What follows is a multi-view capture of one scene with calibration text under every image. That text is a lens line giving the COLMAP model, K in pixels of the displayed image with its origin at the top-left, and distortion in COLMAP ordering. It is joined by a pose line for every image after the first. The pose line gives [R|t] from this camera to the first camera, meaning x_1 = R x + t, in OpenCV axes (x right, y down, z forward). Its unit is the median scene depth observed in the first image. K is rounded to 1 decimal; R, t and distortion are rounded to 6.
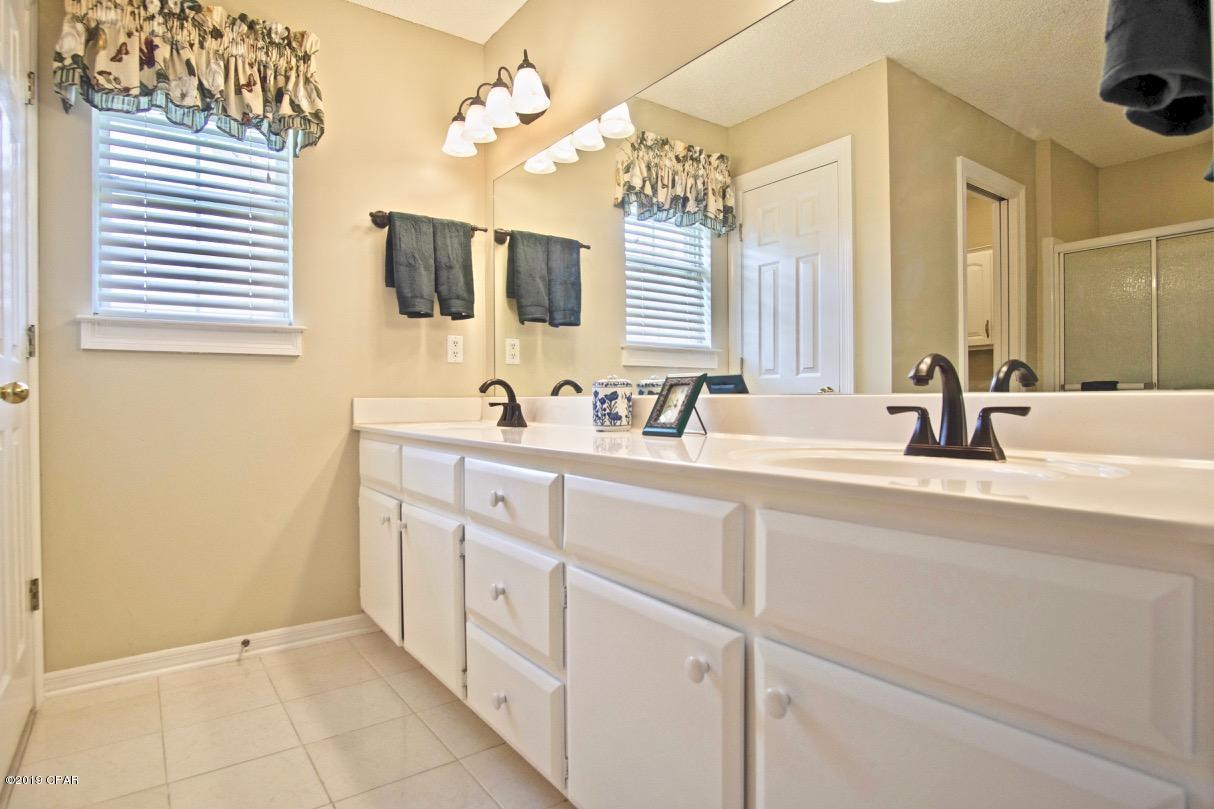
lens RADIAL K [[642.4, 0, 606.6], [0, 642.4, 397.6], [0, 0, 1]] dist [-0.020957, 0.001377]
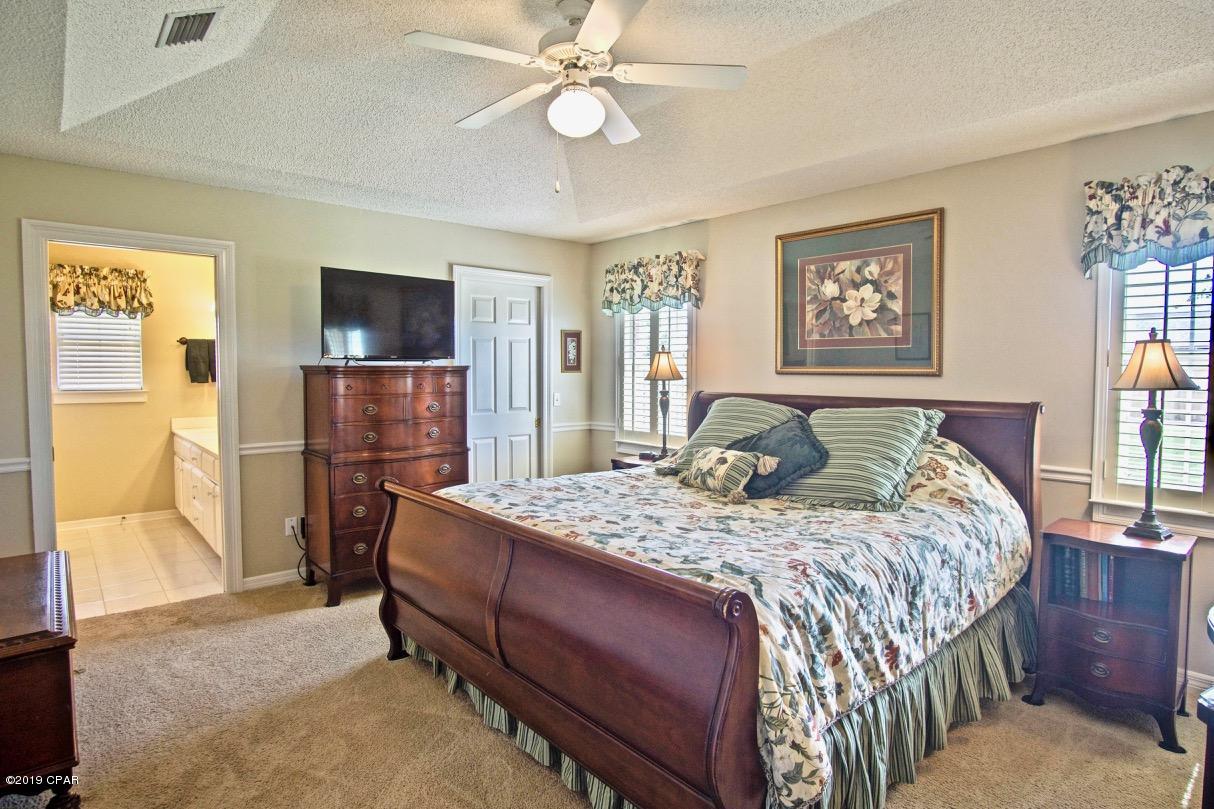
lens RADIAL K [[642.4, 0, 611.5], [0, 642.4, 404.0], [0, 0, 1]] dist [-0.020957, 0.001377]
pose [[0.994864, 0.007089, 0.100976, 1.083507], [-0.011314, 0.999081, 0.041332, -0.184821], [-0.100591, -0.042262, 0.994030, -1.648102]]
